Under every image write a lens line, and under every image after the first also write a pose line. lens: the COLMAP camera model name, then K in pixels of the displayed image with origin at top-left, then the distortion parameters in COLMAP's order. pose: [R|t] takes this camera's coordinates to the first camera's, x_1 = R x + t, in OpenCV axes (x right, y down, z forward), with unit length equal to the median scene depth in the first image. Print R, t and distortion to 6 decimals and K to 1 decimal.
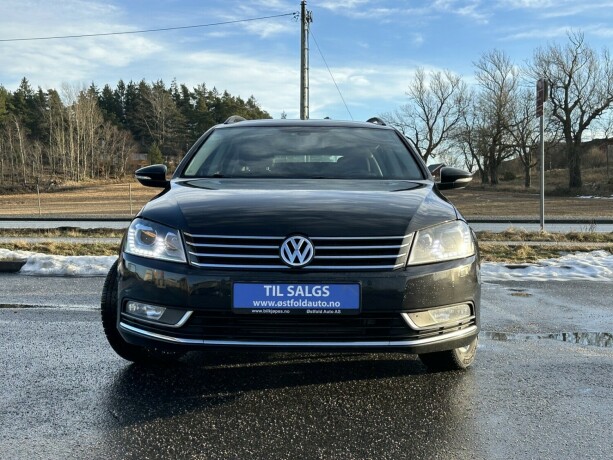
lens RADIAL K [[806.0, 0, 306.5], [0, 806.0, 230.0], [0, 0, 1]] dist [0.118309, 0.016973]
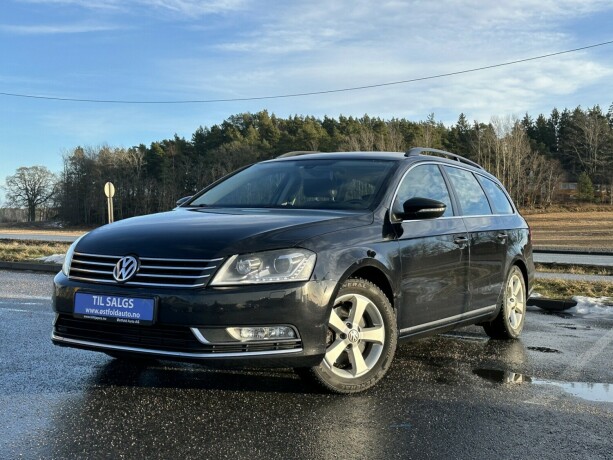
lens RADIAL K [[806.0, 0, 306.5], [0, 806.0, 230.0], [0, 0, 1]] dist [0.118309, 0.016973]
pose [[0.862075, 0.016975, -0.506496, 0.570751], [-0.035573, 0.999001, -0.027065, -0.005620], [0.505530, 0.041349, 0.861817, 0.073129]]
